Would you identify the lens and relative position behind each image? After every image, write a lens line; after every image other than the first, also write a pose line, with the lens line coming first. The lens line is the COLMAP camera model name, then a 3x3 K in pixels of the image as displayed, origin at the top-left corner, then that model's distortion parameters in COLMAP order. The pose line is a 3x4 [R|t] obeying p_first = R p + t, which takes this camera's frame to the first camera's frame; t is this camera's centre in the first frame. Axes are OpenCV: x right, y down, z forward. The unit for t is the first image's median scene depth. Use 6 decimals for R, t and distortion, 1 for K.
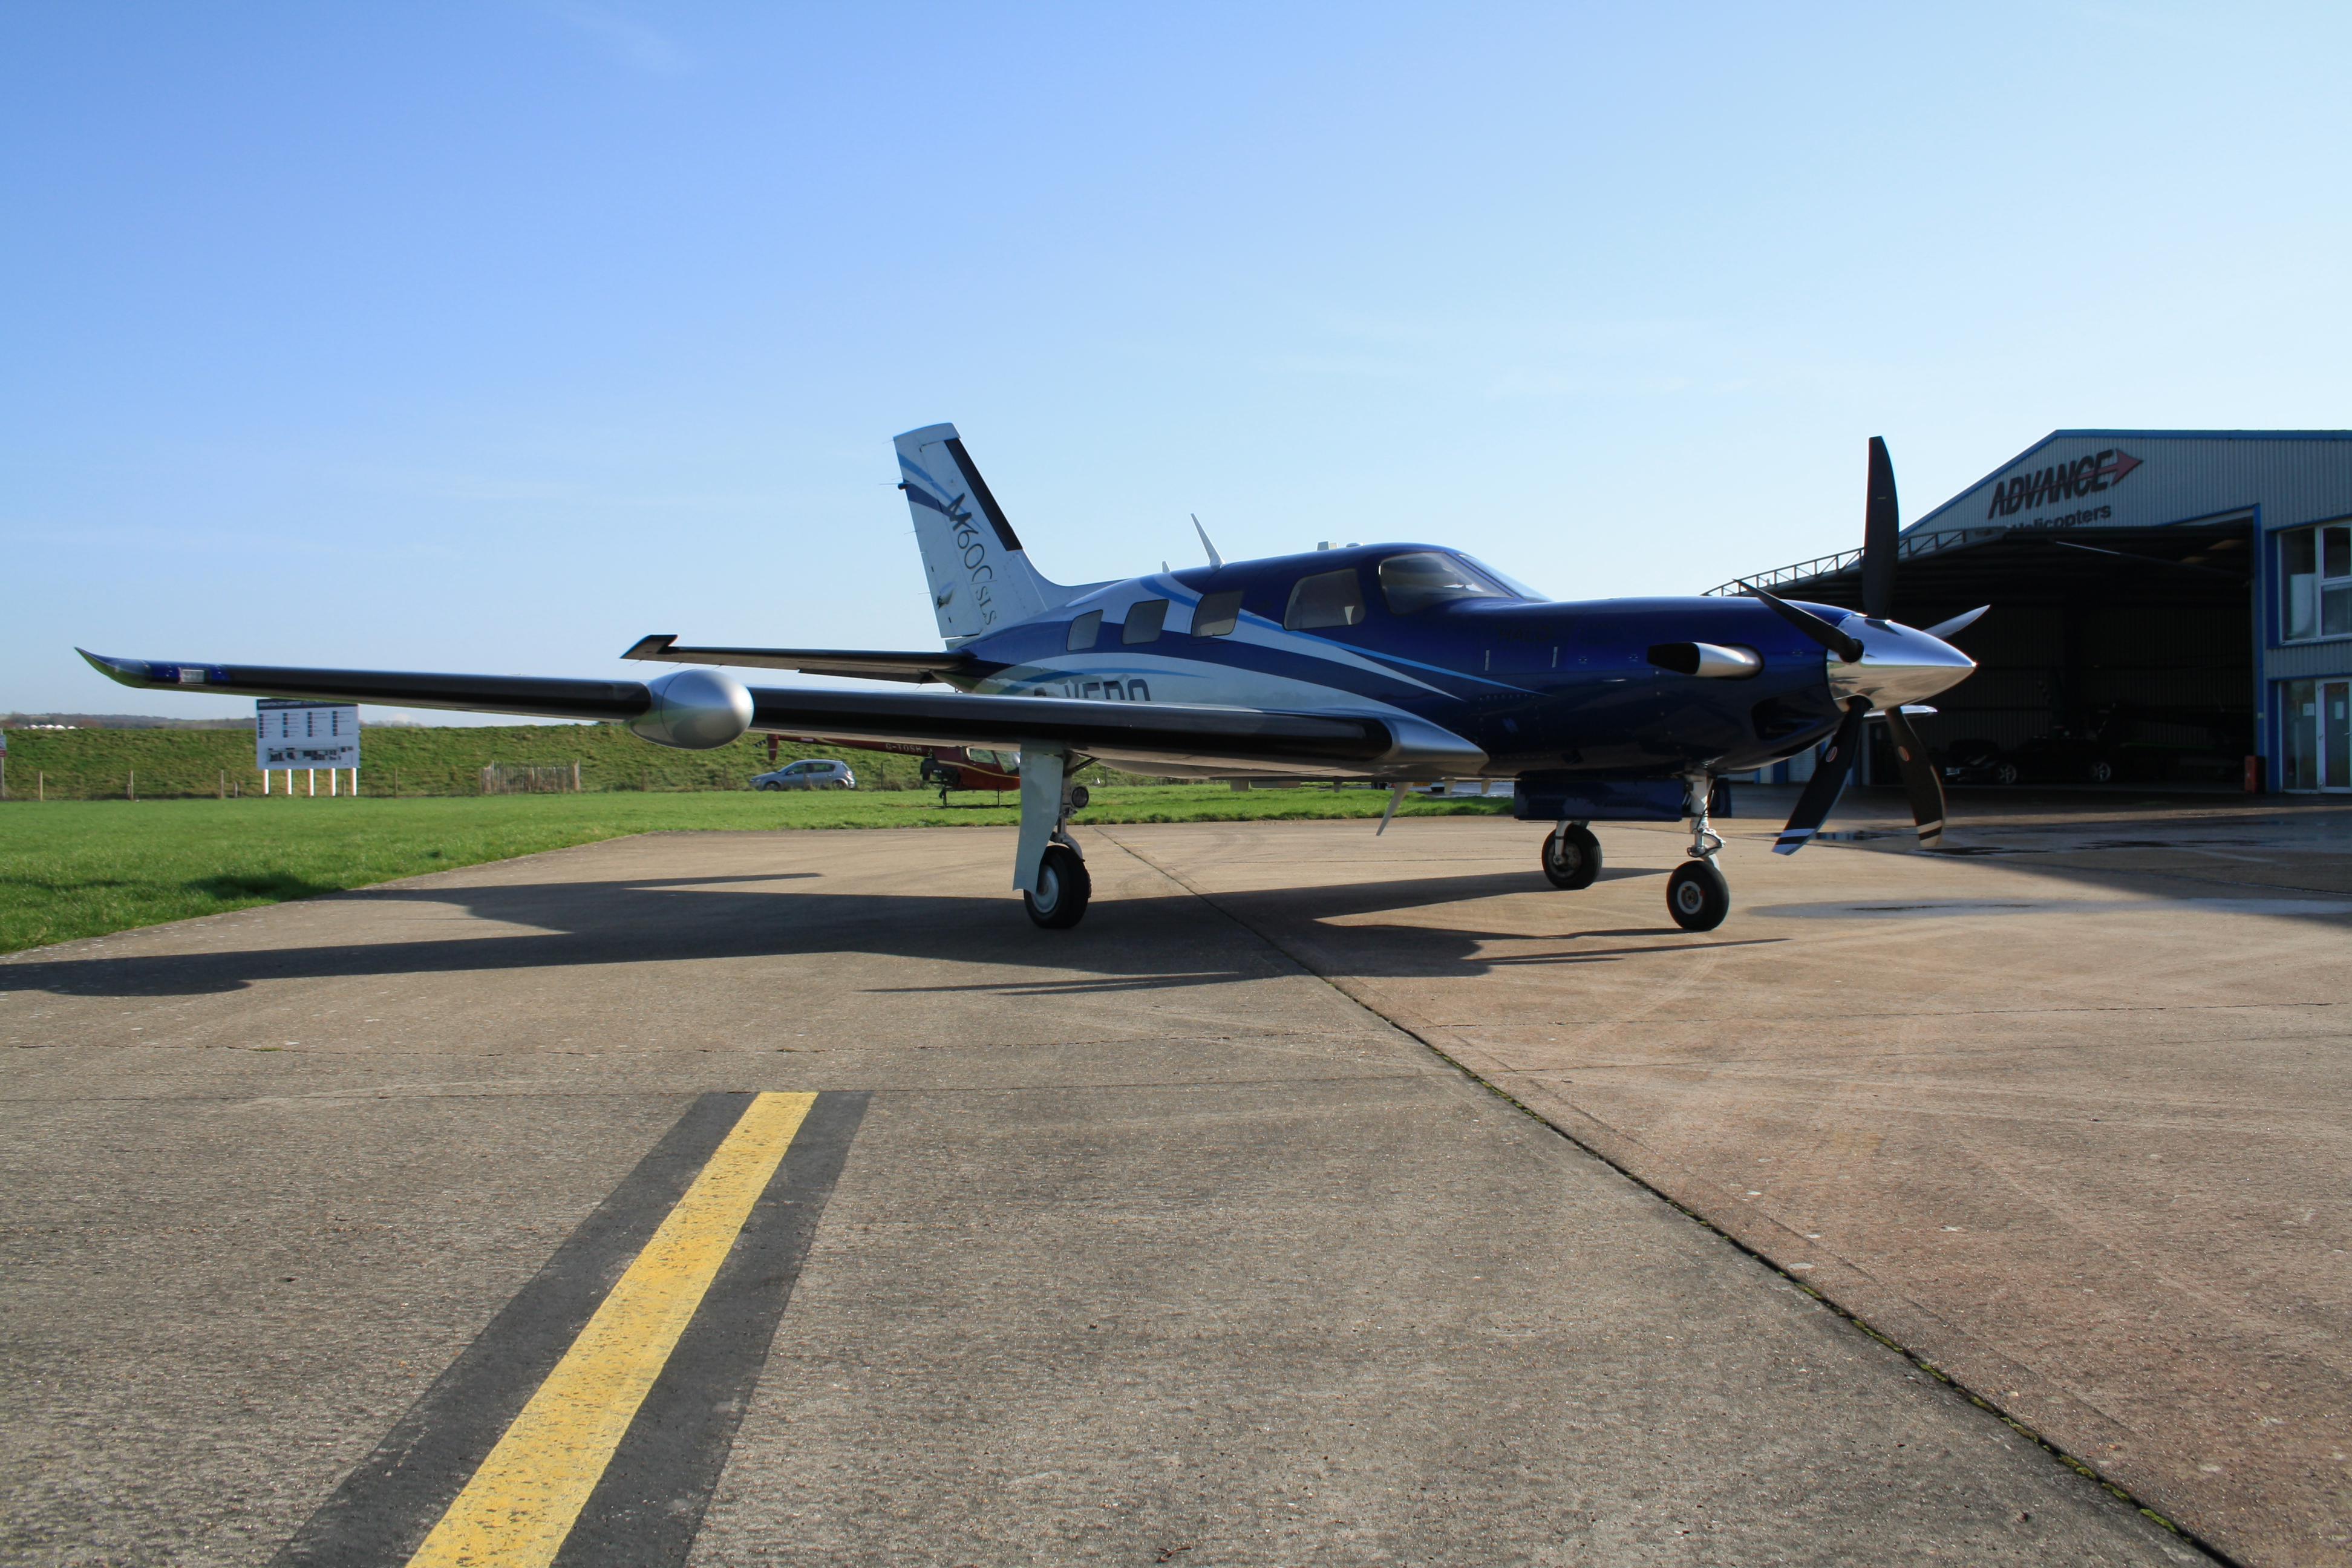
lens RADIAL K [[1983.4, 0, 1176.0], [0, 1983.4, 784.0], [0, 0, 1]] dist [-0.182875, 0.189944]
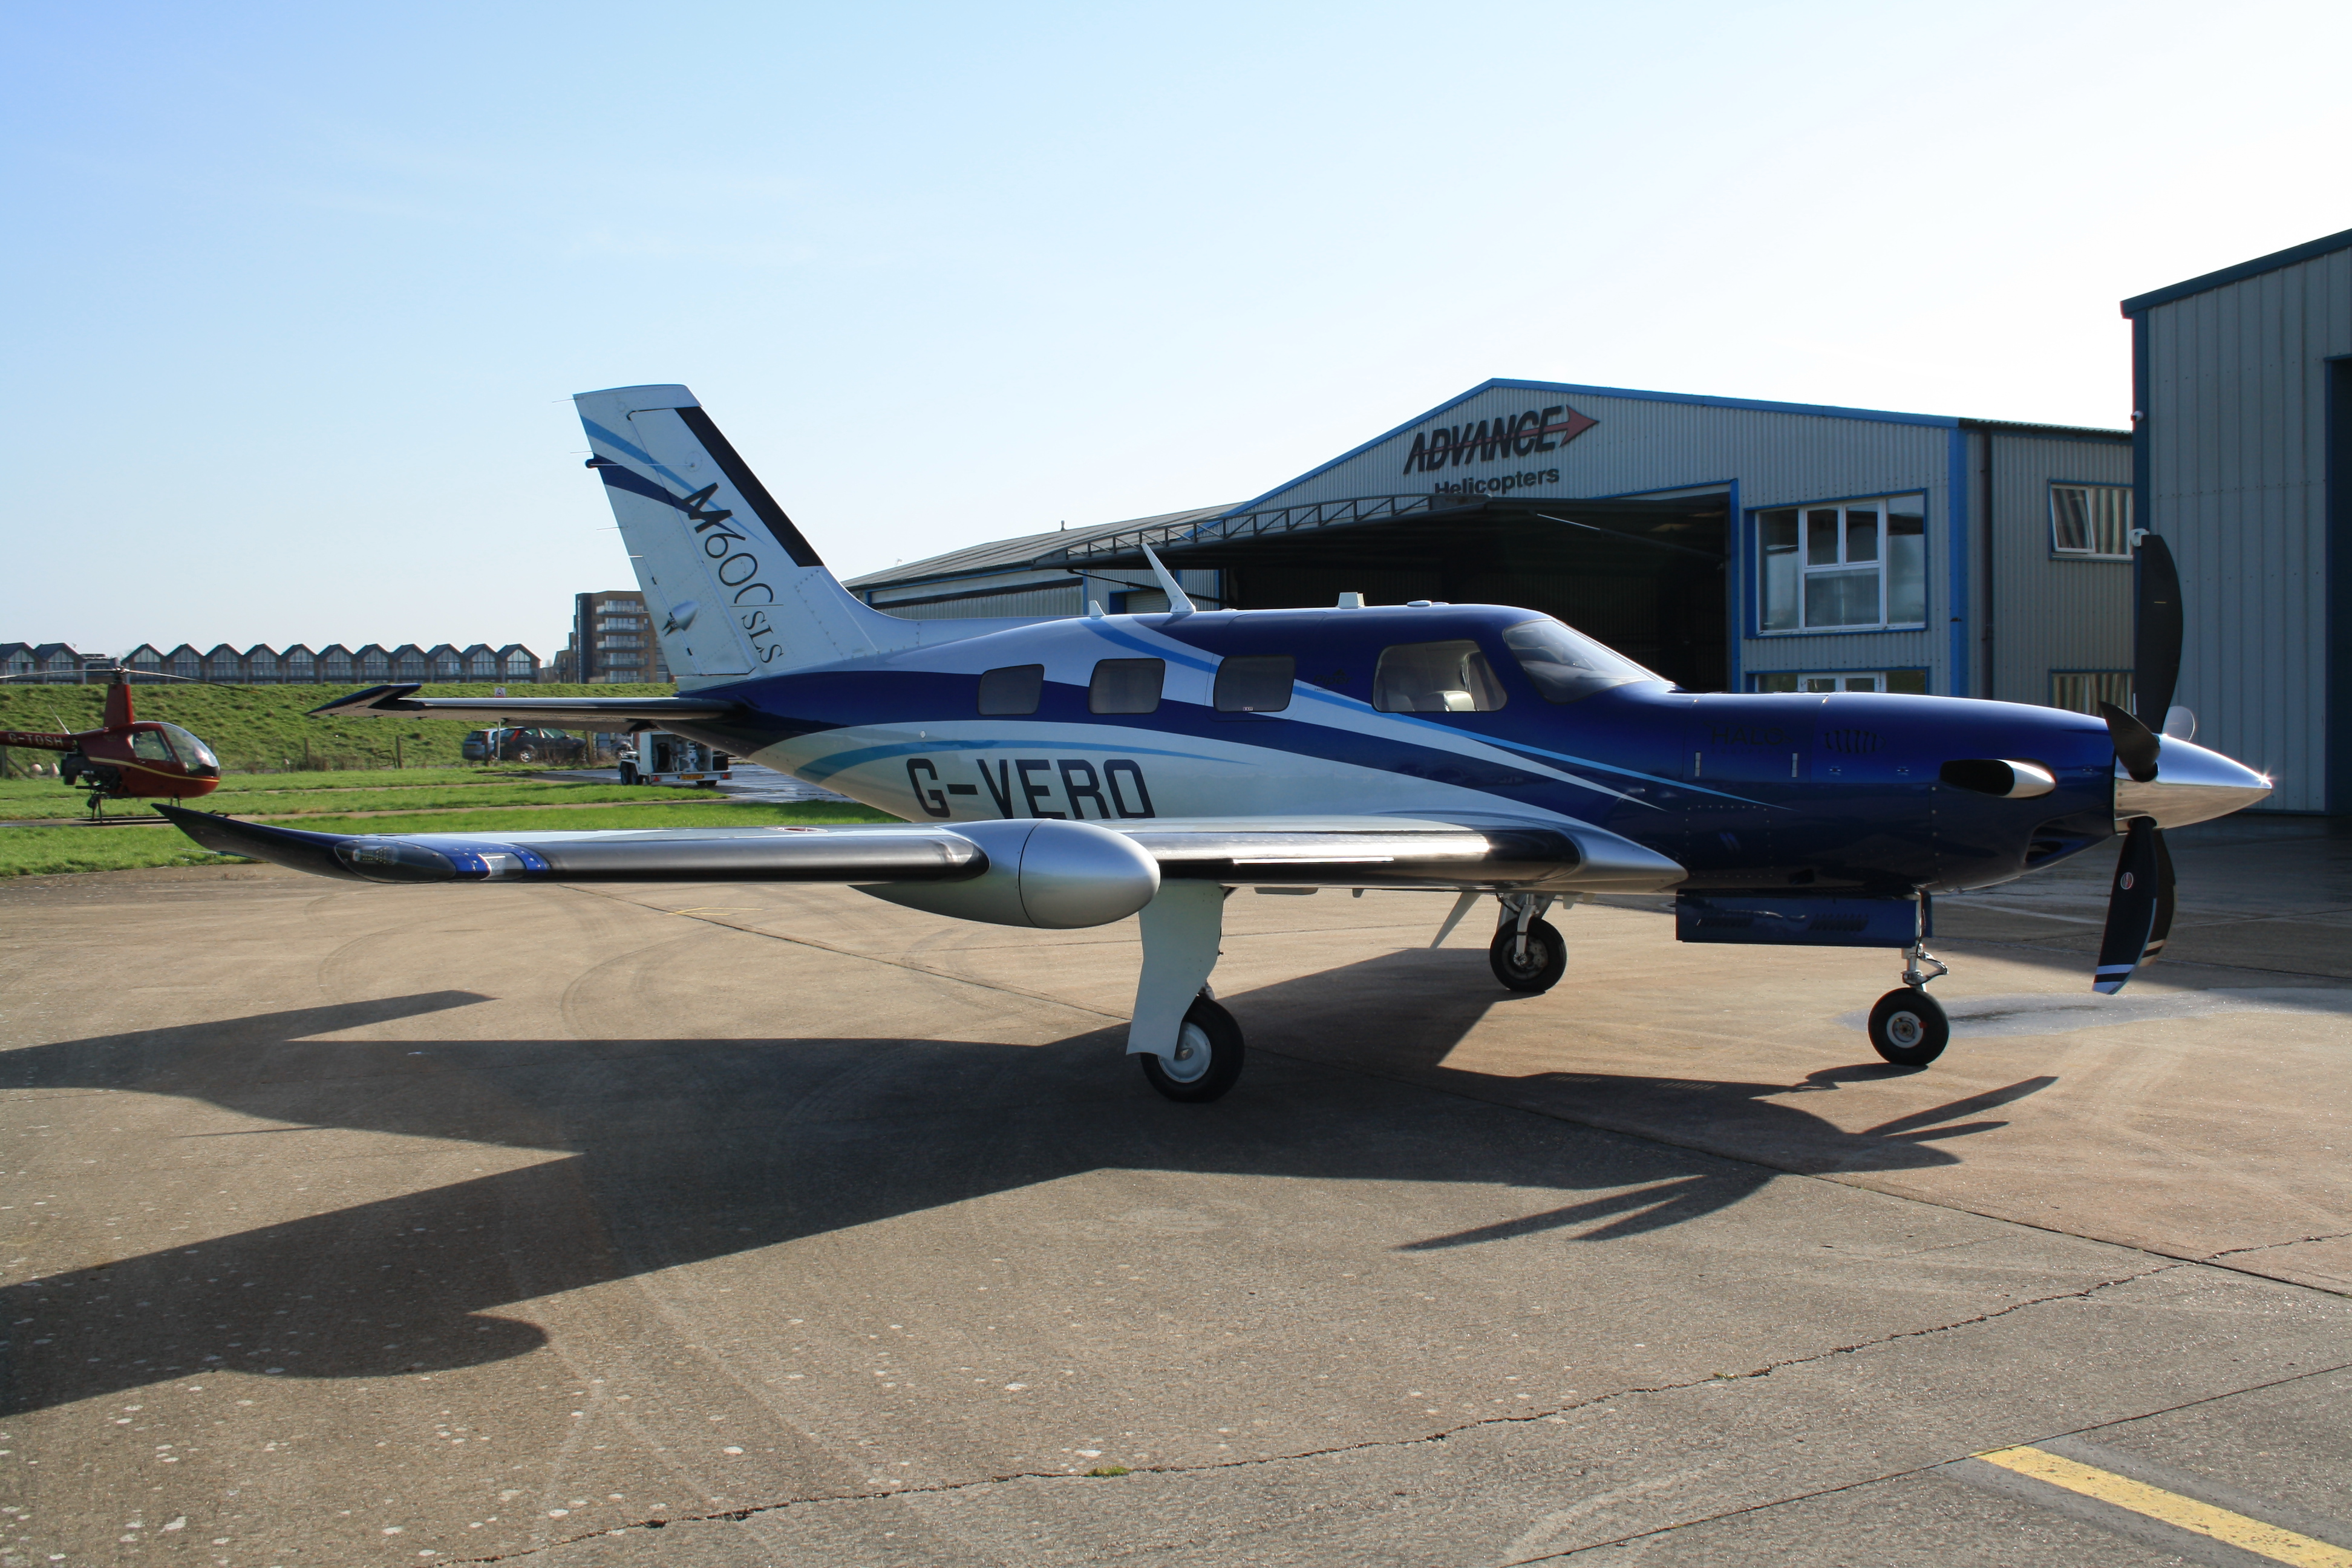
lens RADIAL K [[2461.2, 0, 1176.0], [0, 2461.2, 784.0], [0, 0, 1]] dist [-0.090886, 0.000166]
pose [[0.915213, -0.008882, 0.402872, -0.313892], [0.001847, 0.999839, 0.017847, -0.047922], [-0.402965, -0.015590, 0.915083, 0.073052]]
